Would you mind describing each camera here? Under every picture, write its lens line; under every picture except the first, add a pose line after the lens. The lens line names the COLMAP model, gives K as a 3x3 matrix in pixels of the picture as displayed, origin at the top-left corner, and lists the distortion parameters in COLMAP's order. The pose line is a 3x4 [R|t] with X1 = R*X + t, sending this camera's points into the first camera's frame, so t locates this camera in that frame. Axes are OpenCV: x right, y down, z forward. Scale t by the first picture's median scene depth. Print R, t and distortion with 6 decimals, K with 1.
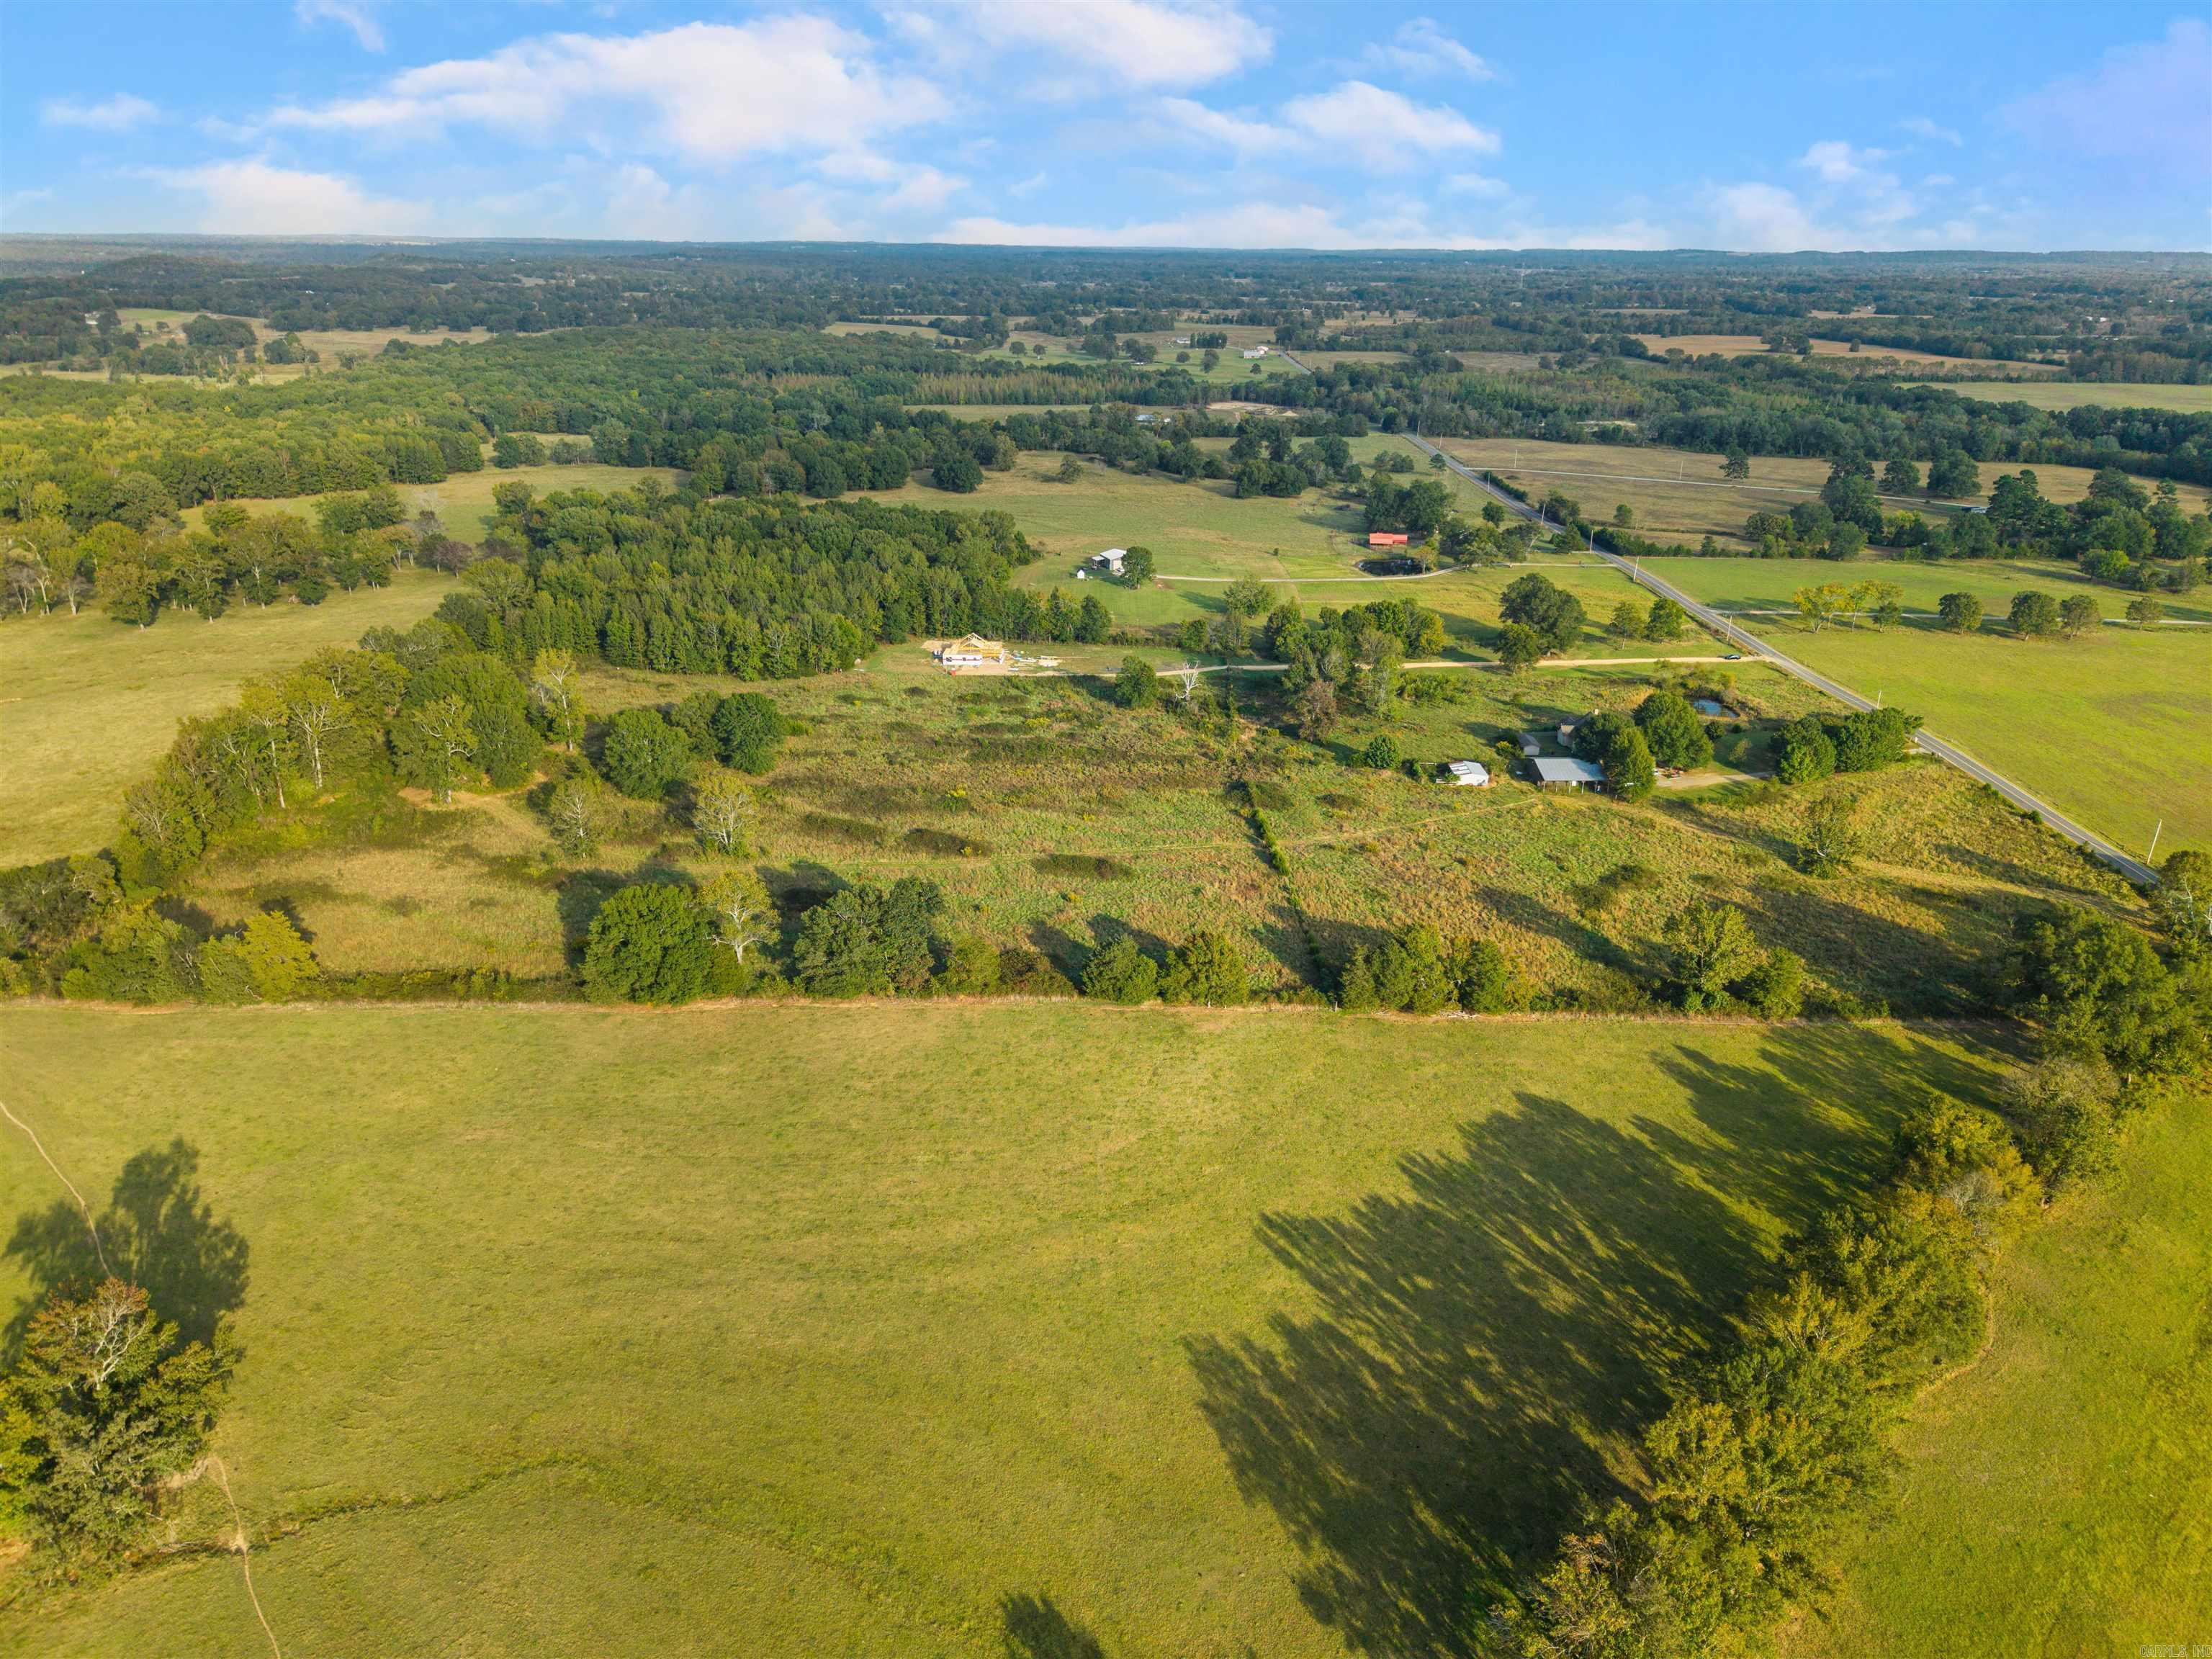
lens RADIAL K [[1533.4, 0, 1106.0], [0, 1533.4, 829.5], [0, 0, 1]] dist [0.007072, -0.003188]
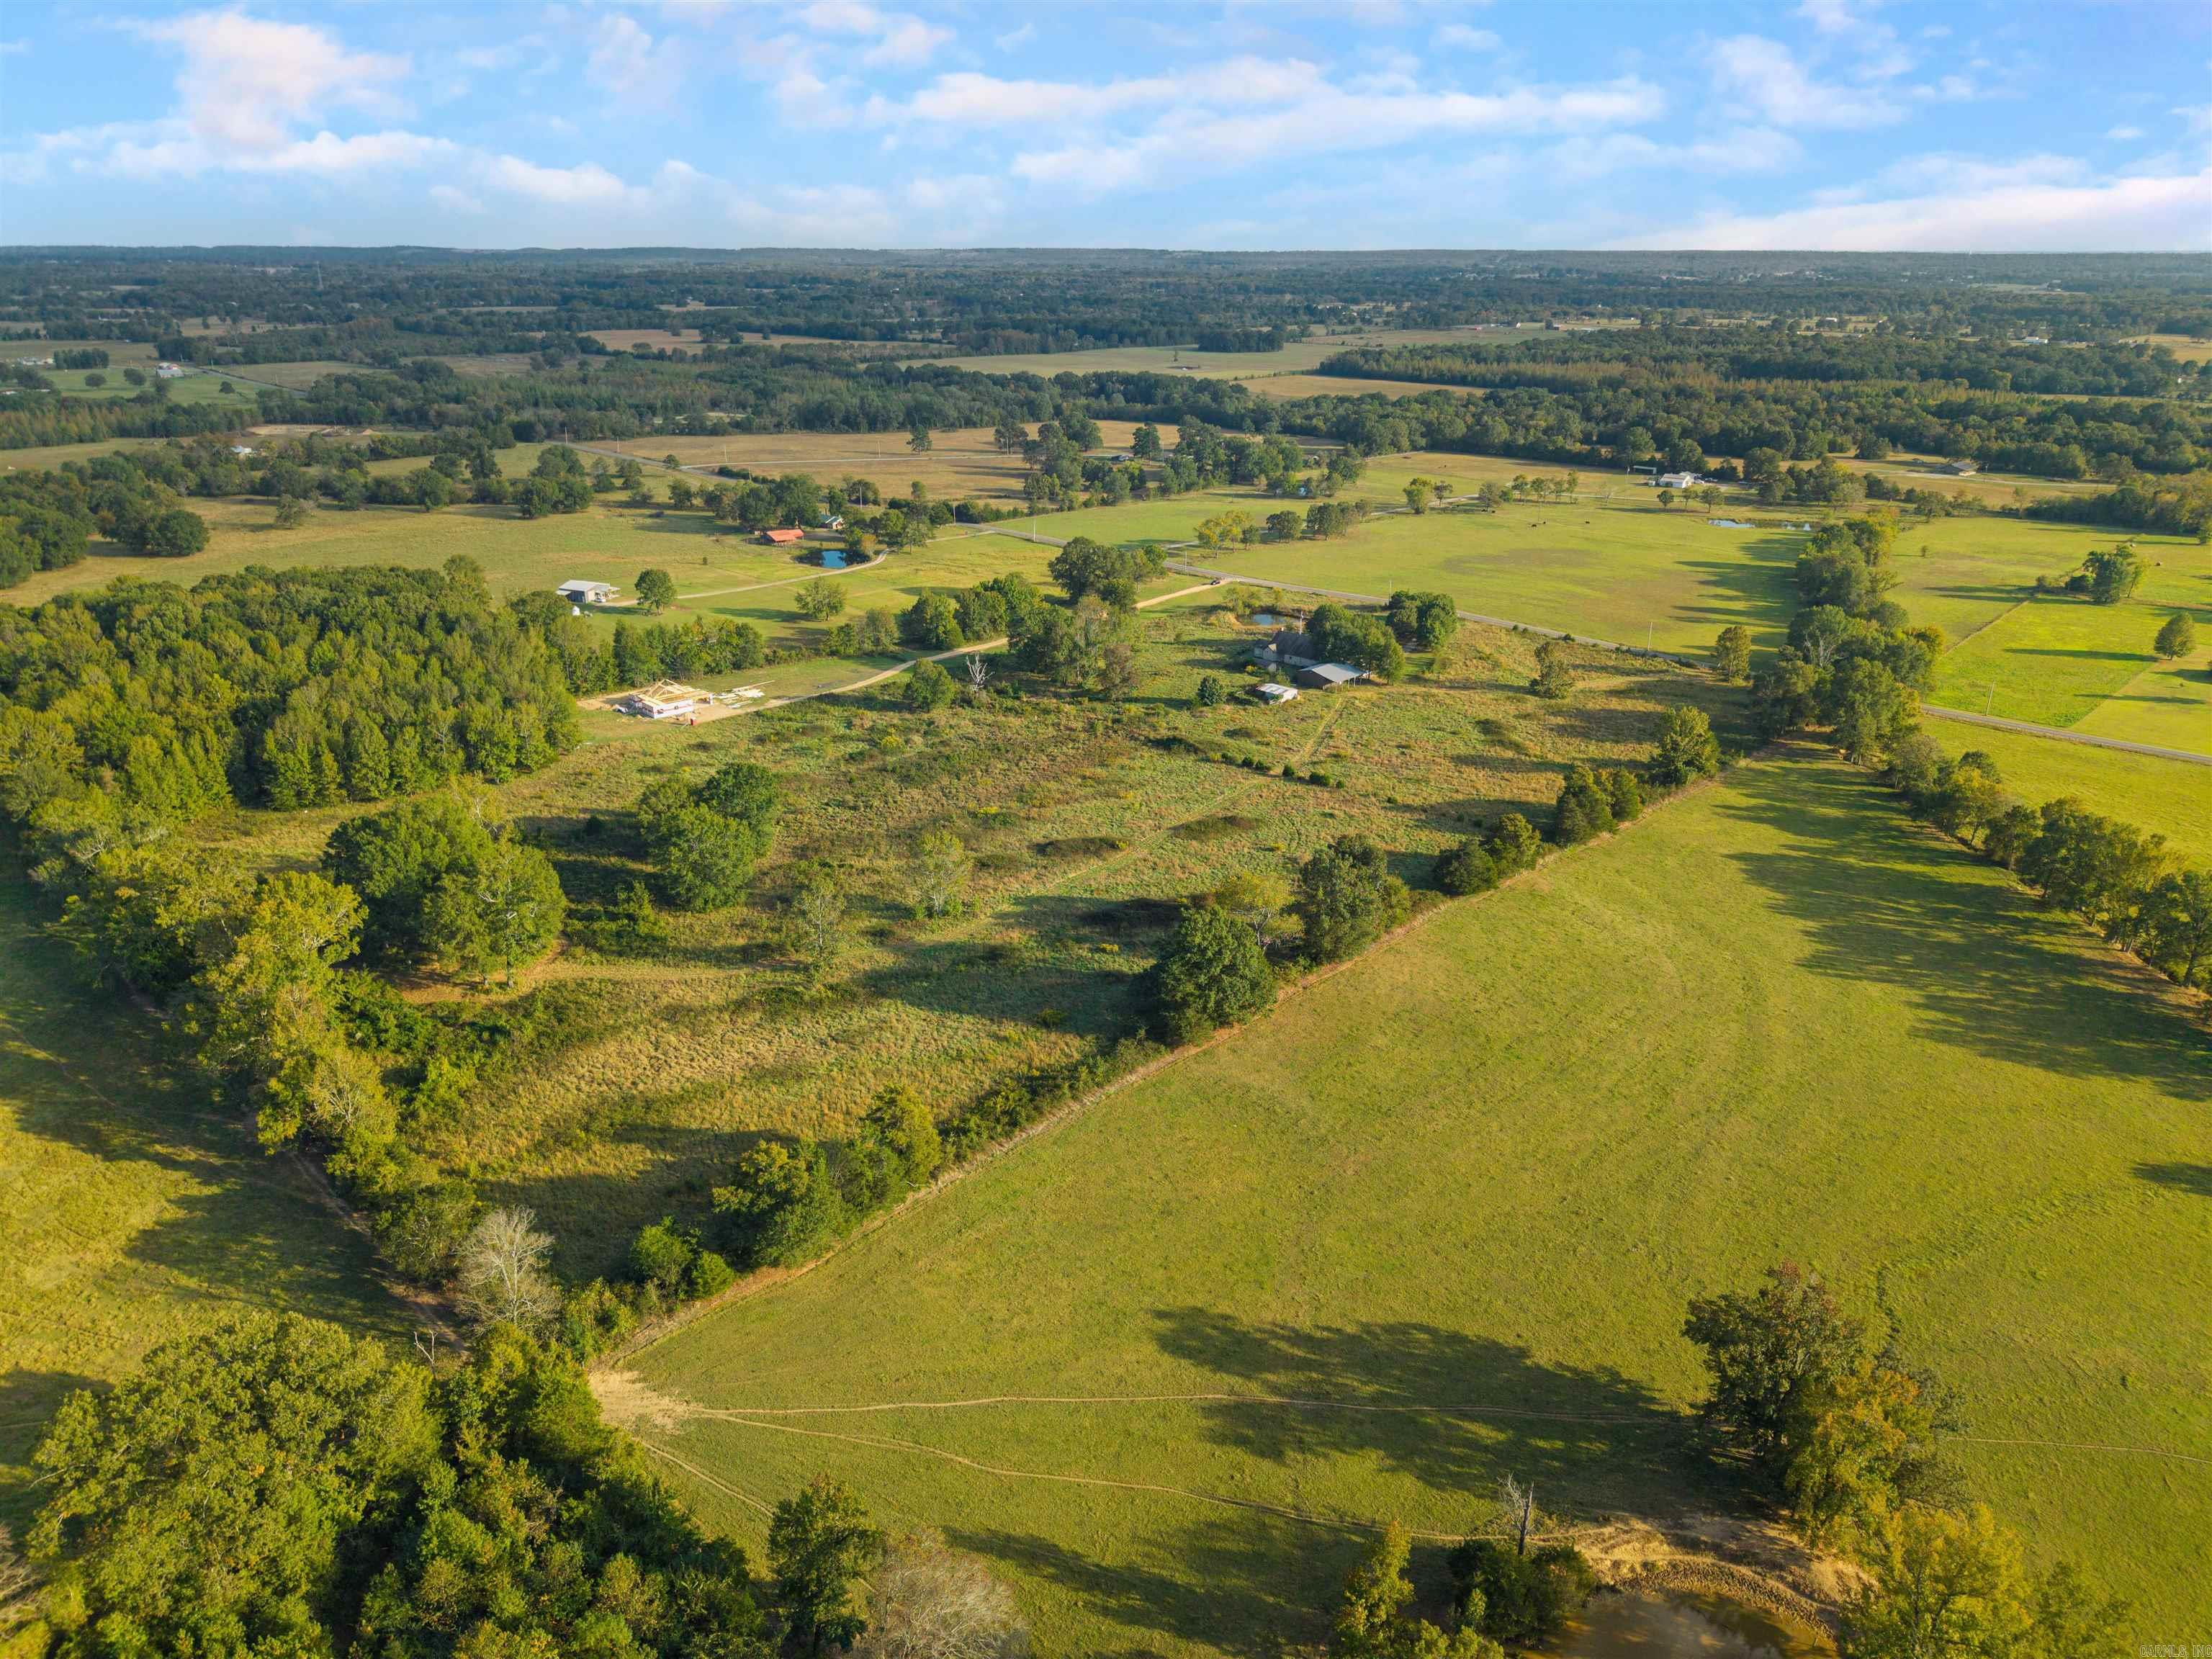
lens RADIAL K [[1533.4, 0, 1106.0], [0, 1533.4, 829.5], [0, 0, 1]] dist [0.007072, -0.003188]
pose [[0.696730, -0.256887, 0.669758, -0.687528], [0.255489, 0.961317, 0.102936, -0.090578], [-0.670292, 0.099397, 0.735410, 0.227193]]
